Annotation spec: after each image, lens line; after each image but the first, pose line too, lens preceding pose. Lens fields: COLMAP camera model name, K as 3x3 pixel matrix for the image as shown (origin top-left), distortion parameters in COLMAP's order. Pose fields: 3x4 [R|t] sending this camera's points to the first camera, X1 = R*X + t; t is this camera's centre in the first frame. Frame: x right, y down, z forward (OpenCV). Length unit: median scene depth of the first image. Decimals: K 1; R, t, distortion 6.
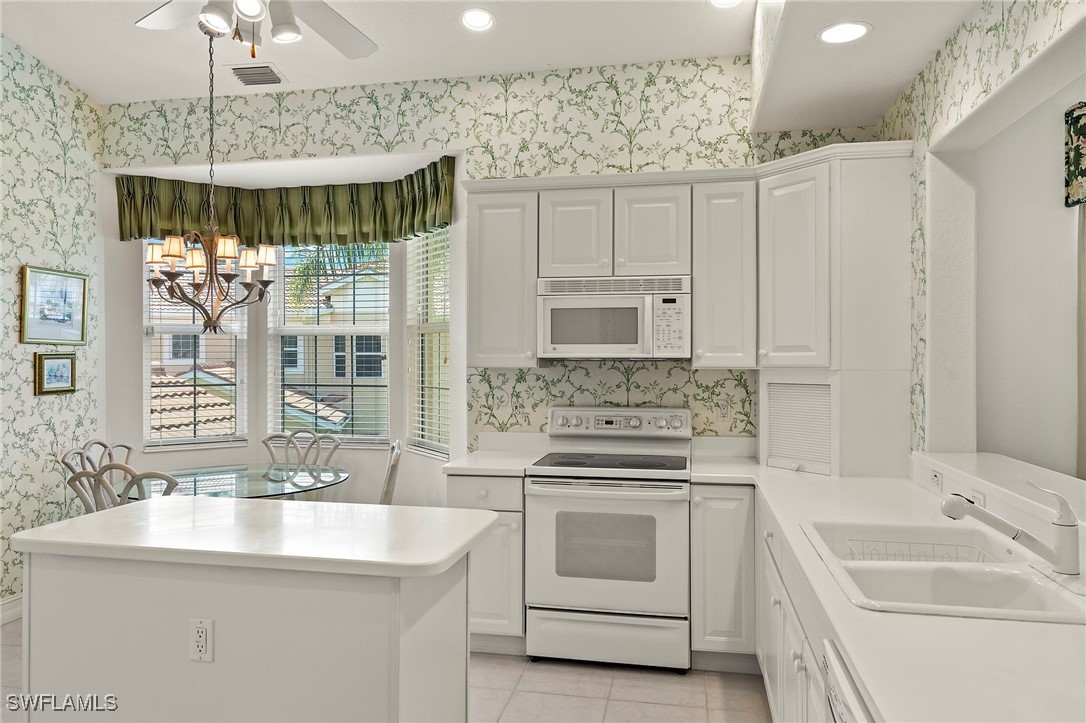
lens RADIAL K [[709.2, 0, 532.5], [0, 709.2, 360.5], [0, 0, 1]] dist [-0.002554, -0.002847]
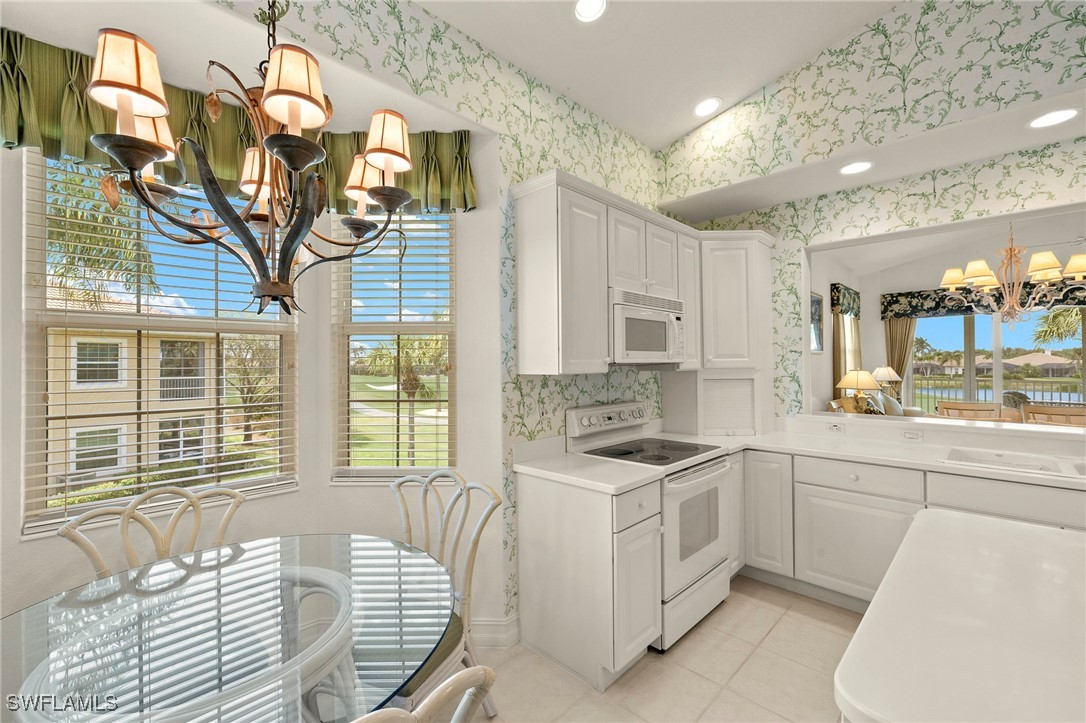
lens RADIAL K [[456.5, 0, 541.7], [0, 456.5, 360.1], [0, 0, 1]] dist [0.000049, 0.000637]
pose [[0.561020, 0.002425, 0.827798, -0.540973], [0.010214, 0.999899, -0.009851, -0.002633], [-0.827739, 0.013982, 0.560939, 0.626214]]
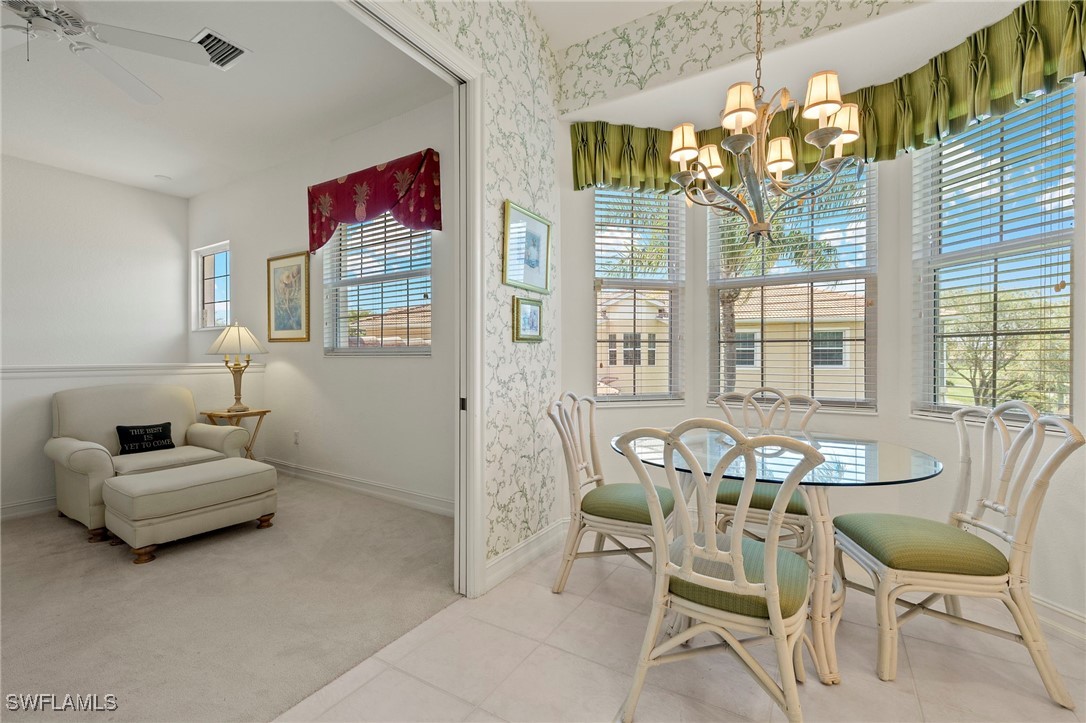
lens RADIAL K [[456.5, 0, 549.0], [0, 456.5, 360.6], [0, 0, 1]] dist [0.000049, 0.000637]
pose [[0.937185, 0.001827, -0.348827, -0.448240], [-0.000753, 0.999995, 0.003215, 0.072650], [0.348831, -0.002751, 0.937182, 0.450835]]
